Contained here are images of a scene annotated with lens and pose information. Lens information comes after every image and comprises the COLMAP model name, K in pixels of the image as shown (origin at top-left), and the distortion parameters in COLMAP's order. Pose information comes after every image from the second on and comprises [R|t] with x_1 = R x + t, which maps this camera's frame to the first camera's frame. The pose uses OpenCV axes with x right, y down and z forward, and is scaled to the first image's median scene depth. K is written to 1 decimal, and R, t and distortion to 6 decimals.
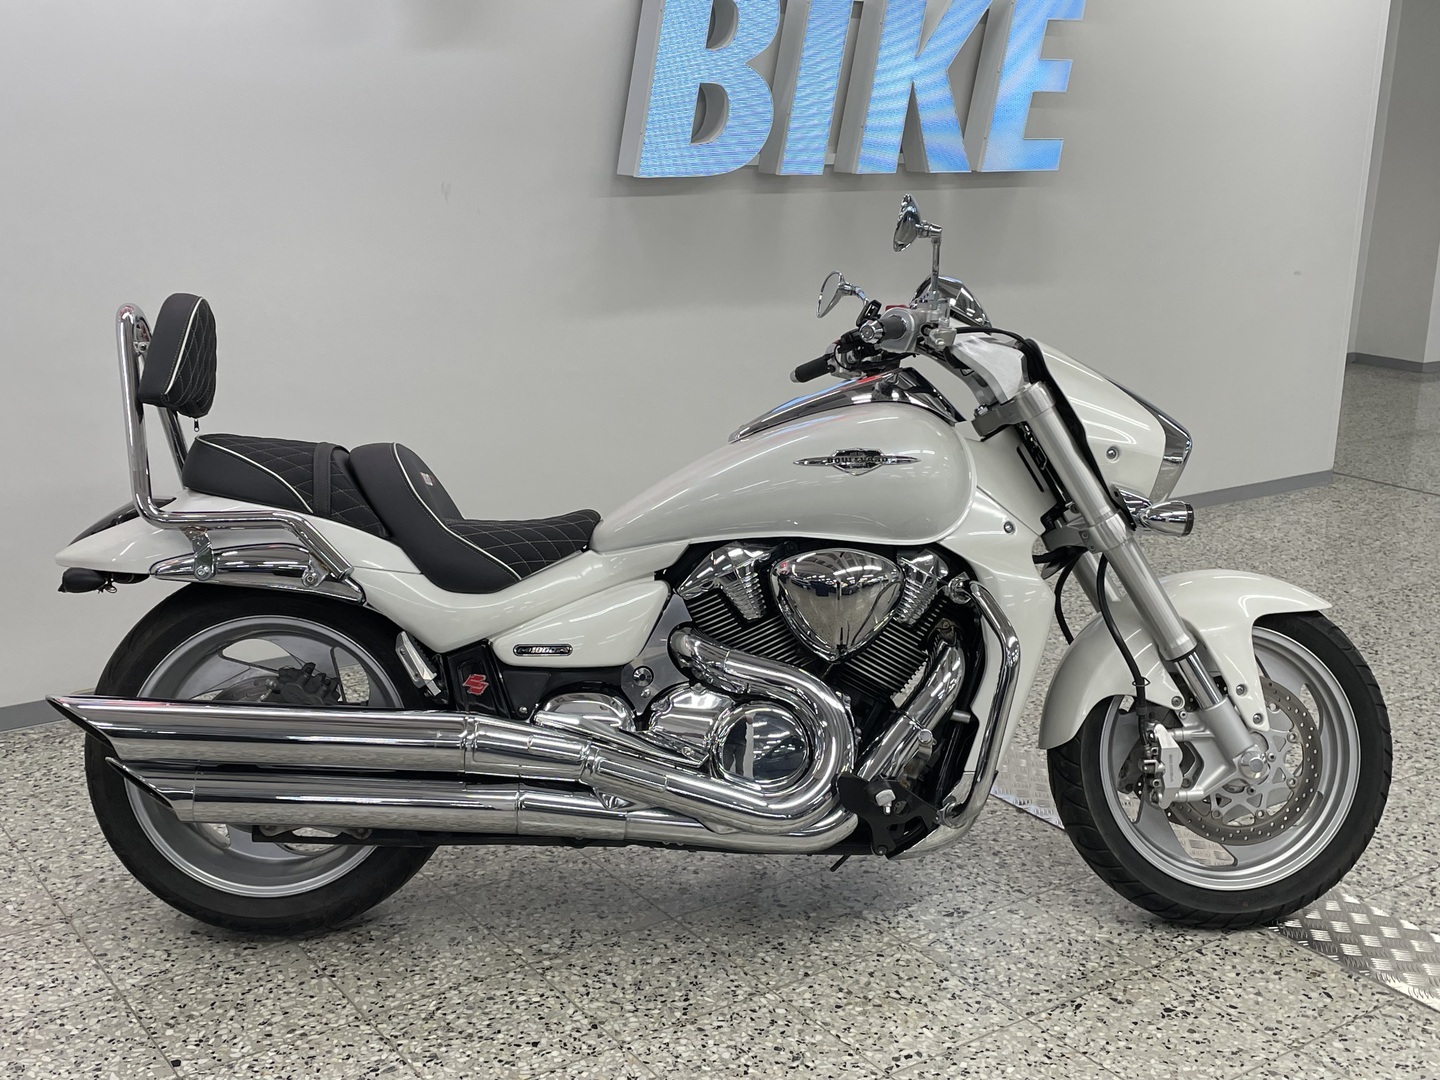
lens RADIAL K [[1675.4, 0, 727.7], [0, 1675.4, 531.6], [0, 0, 1]] dist [0.051637, 0.000000]
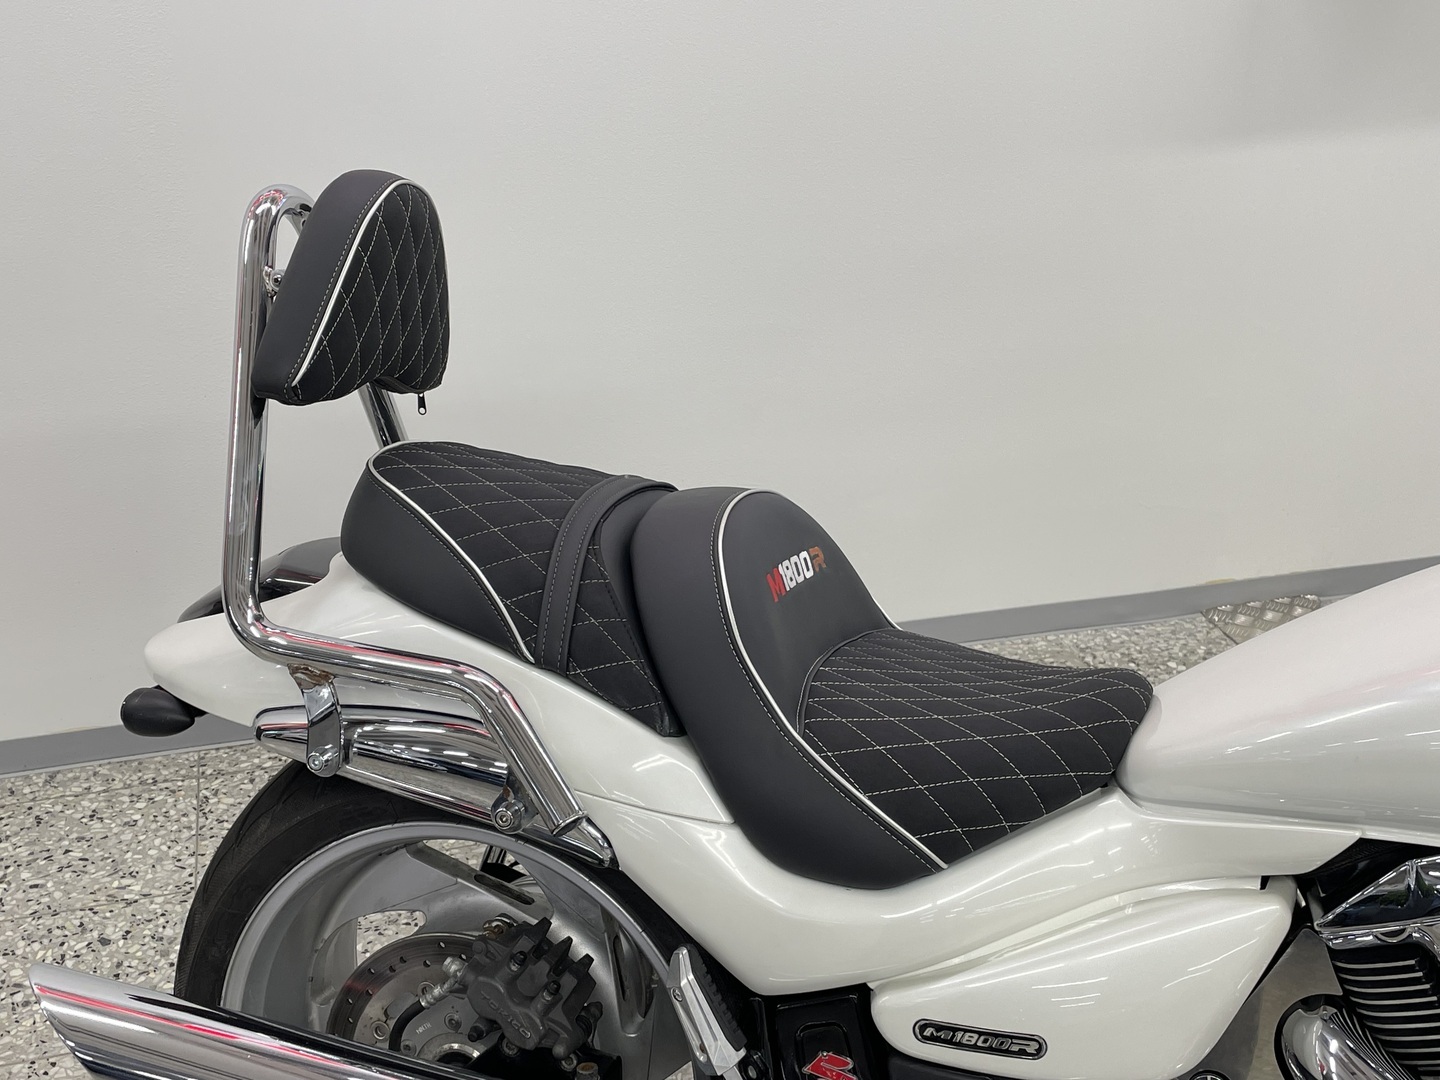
lens RADIAL K [[1675.4, 0, 726.3], [0, 1675.4, 506.2], [0, 0, 1]] dist [0.051637, 0.000000]
pose [[0.934726, 0.112021, -0.337251, -0.037023], [-0.062762, 0.986137, 0.153603, -0.129708], [0.349782, -0.122410, 0.928799, 0.563079]]
